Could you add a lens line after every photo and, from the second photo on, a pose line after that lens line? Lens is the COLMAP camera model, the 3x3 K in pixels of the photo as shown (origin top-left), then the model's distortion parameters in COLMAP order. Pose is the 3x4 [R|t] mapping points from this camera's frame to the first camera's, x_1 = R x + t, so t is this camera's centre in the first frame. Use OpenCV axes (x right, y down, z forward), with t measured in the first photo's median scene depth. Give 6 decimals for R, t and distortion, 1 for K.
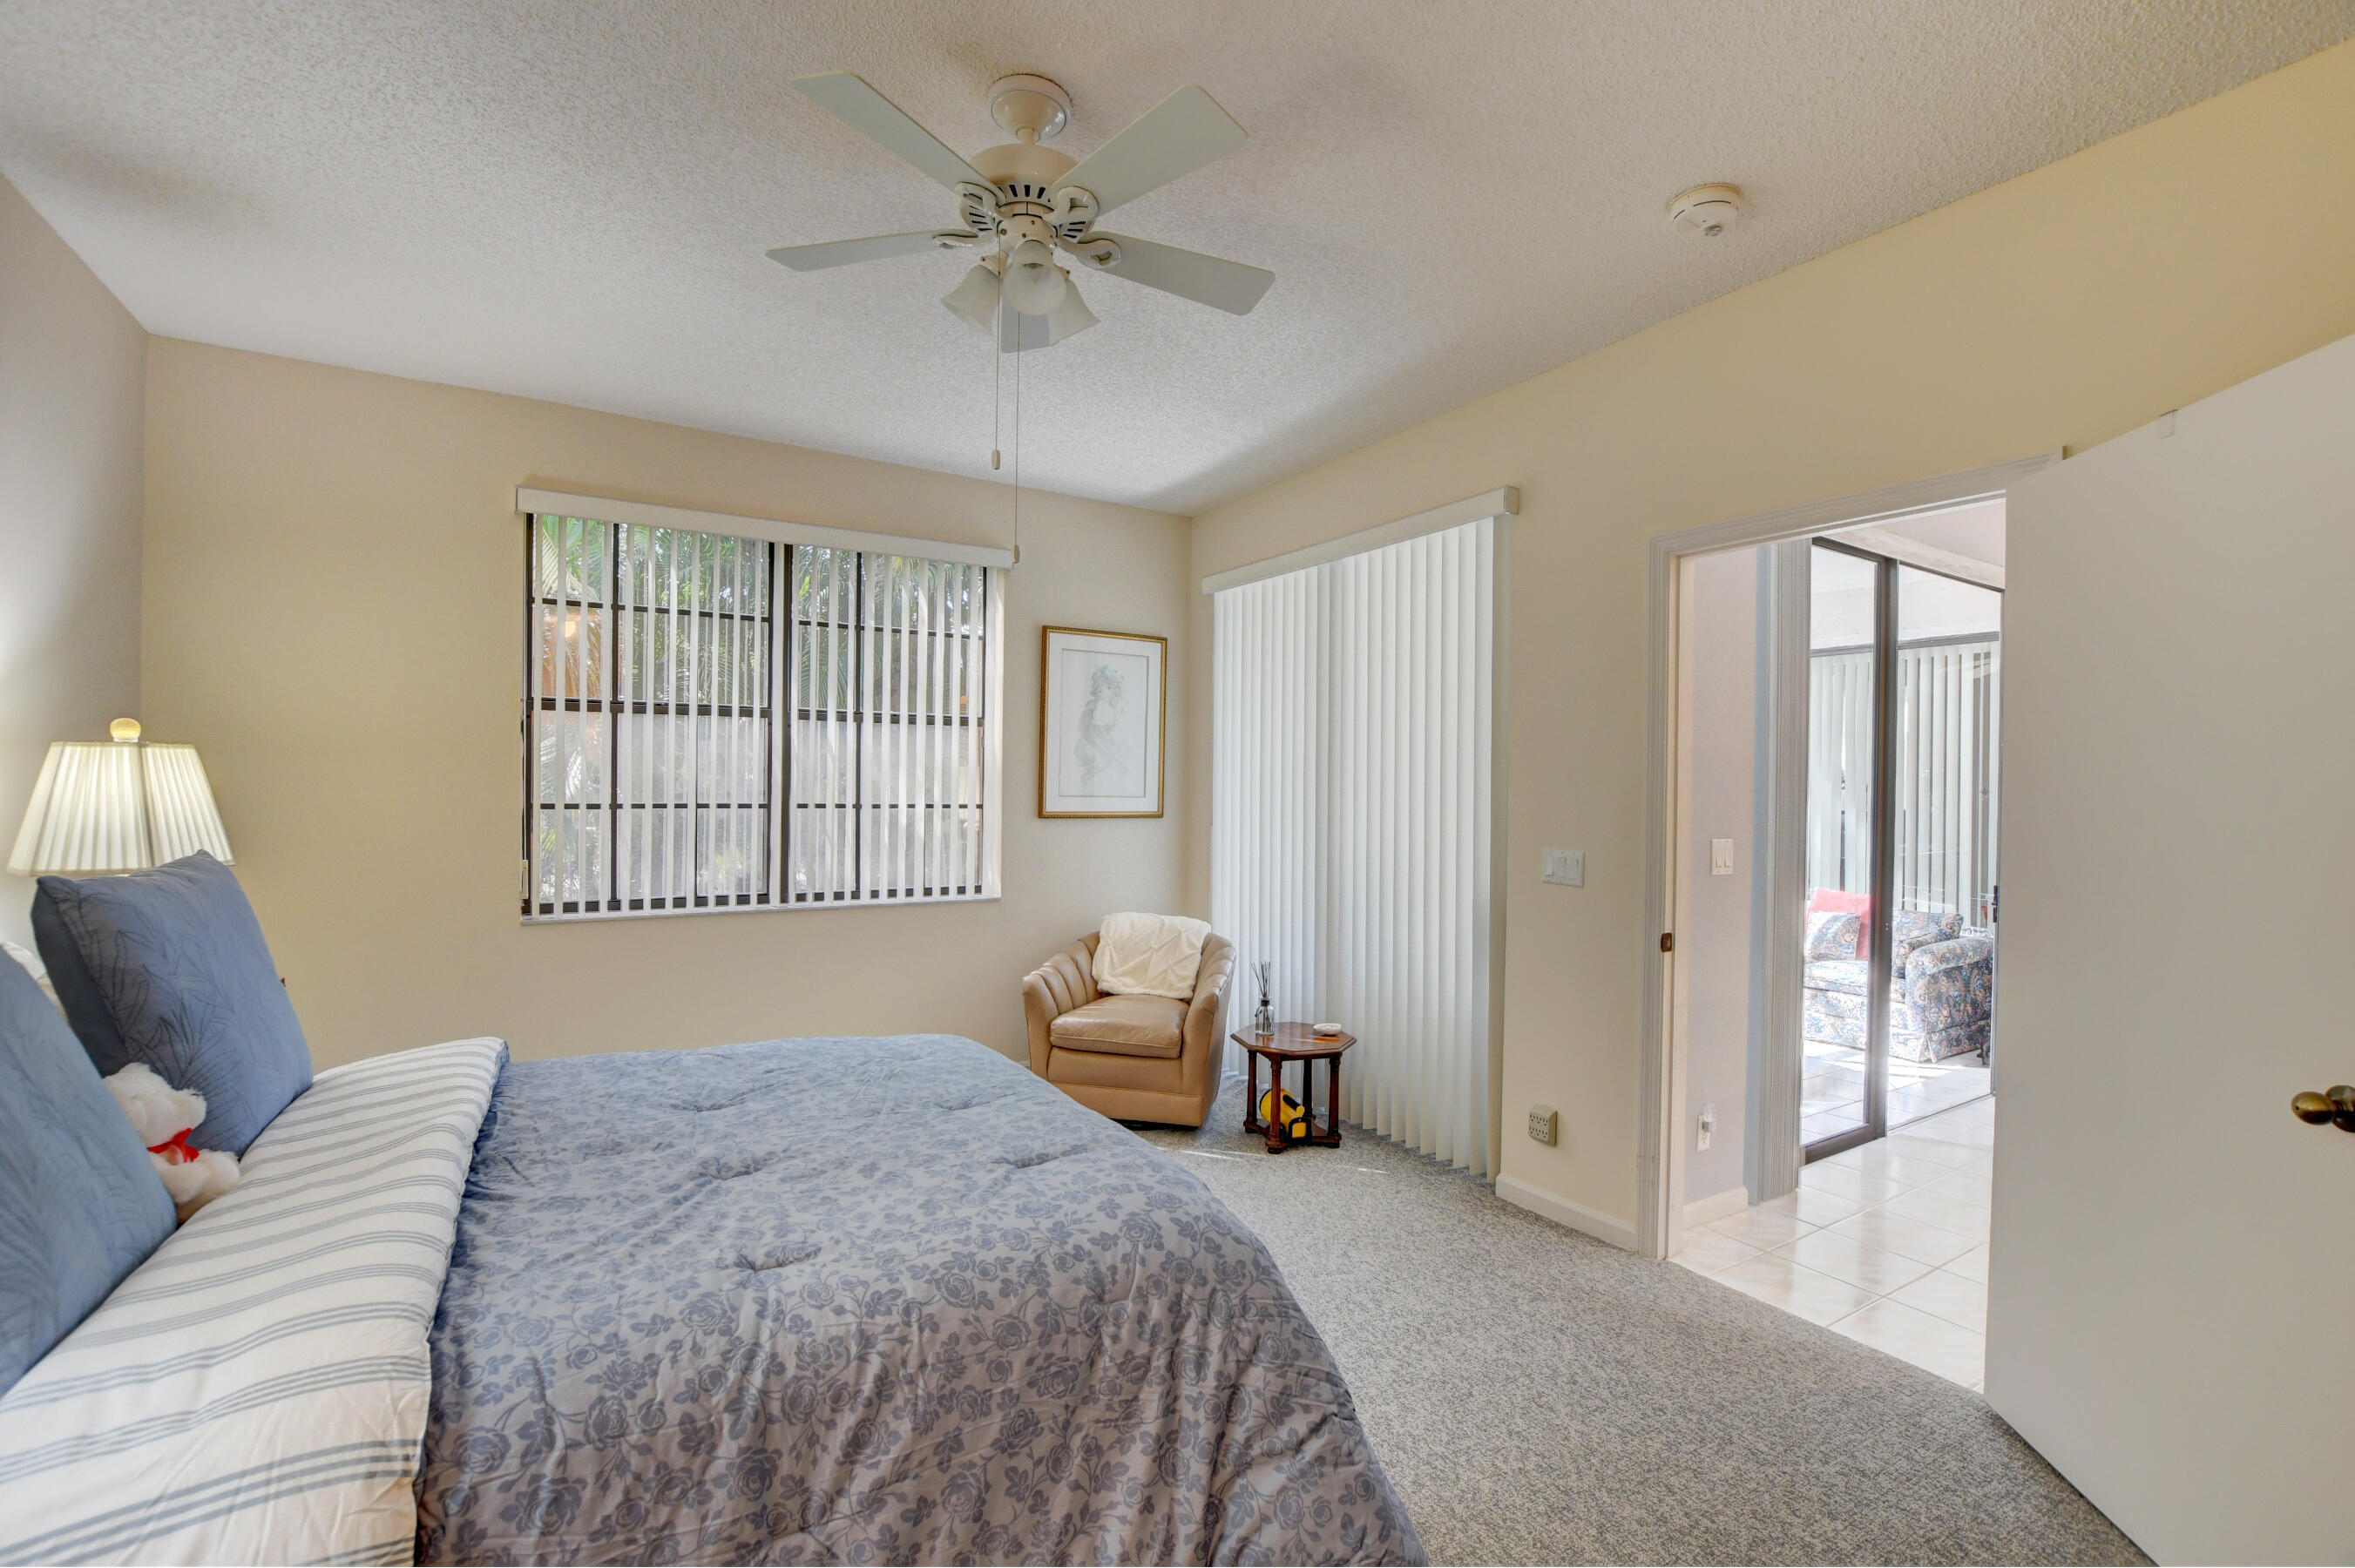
lens RADIAL K [[1032.6, 0, 1170.1], [0, 1032.6, 783.3], [0, 0, 1]] dist [-0.031061, 0.003646]
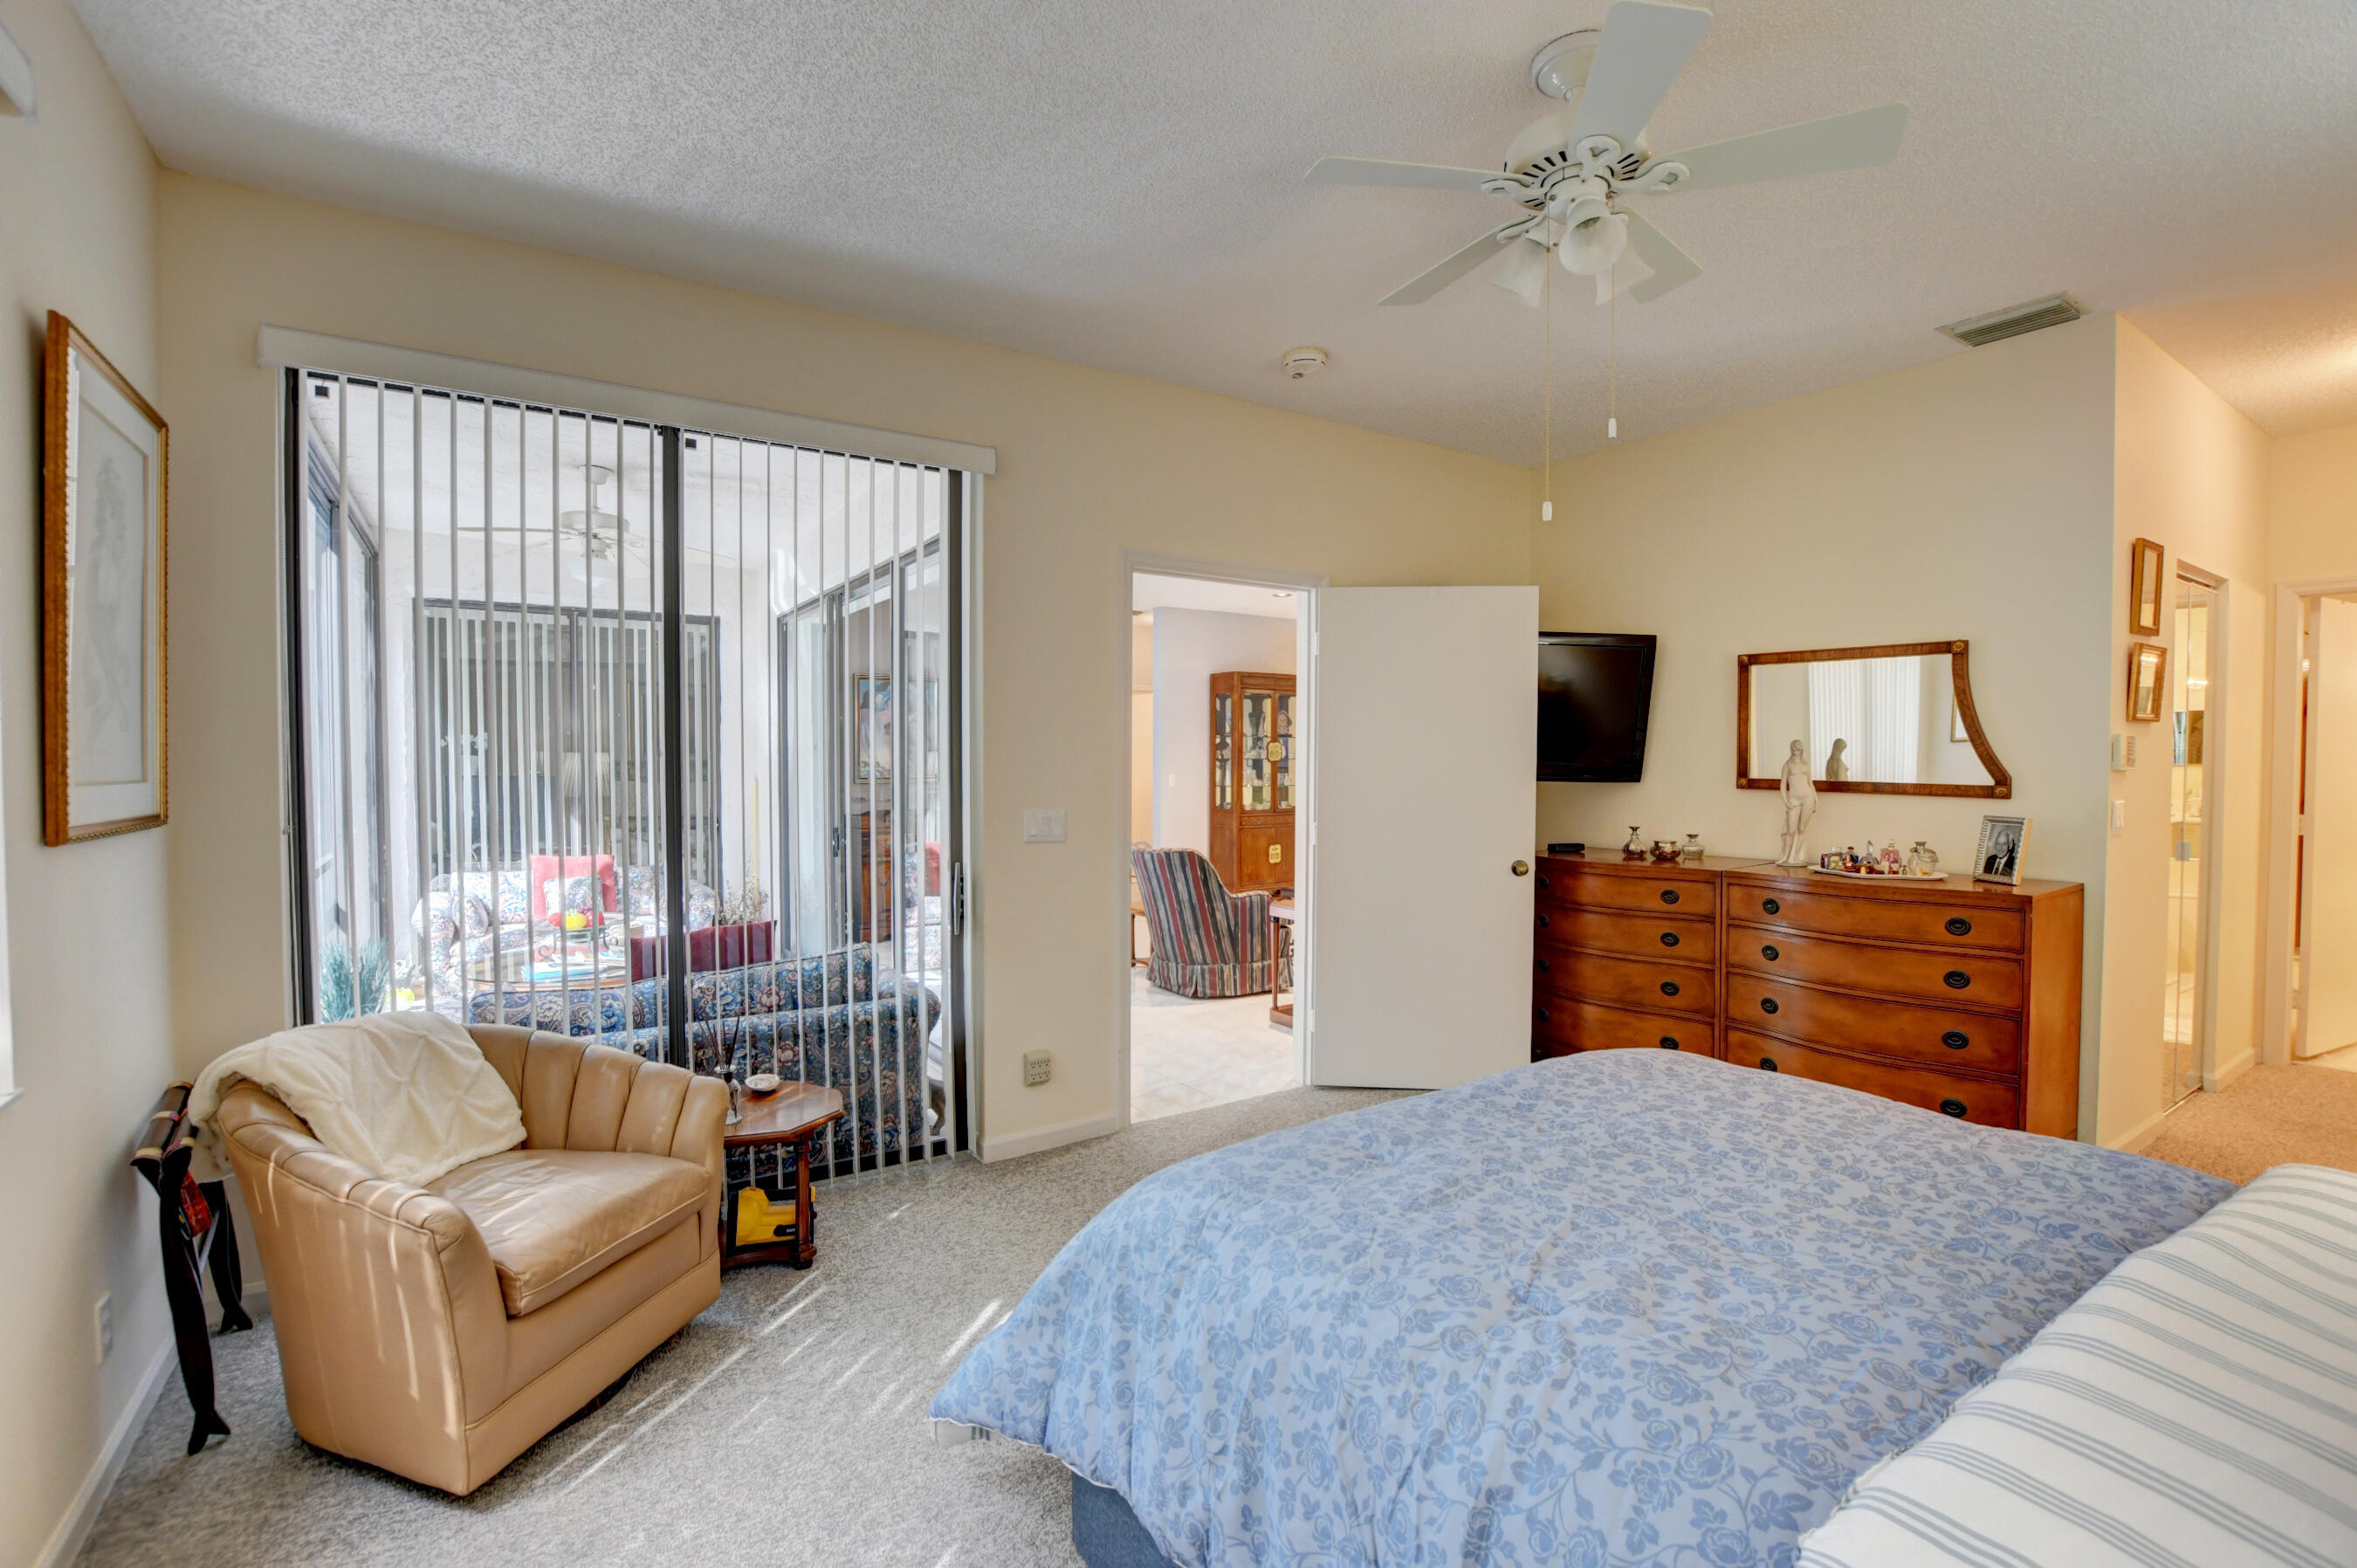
lens RADIAL K [[1033.6, 0, 1172.3], [0, 1033.6, 783.6], [0, 0, 1]] dist [-0.031061, 0.003646]
pose [[-0.040841, -0.034905, 0.998556, -0.718820], [-0.004036, 0.999387, 0.034769, -0.004134], [-0.999158, -0.002610, -0.040957, 0.909826]]
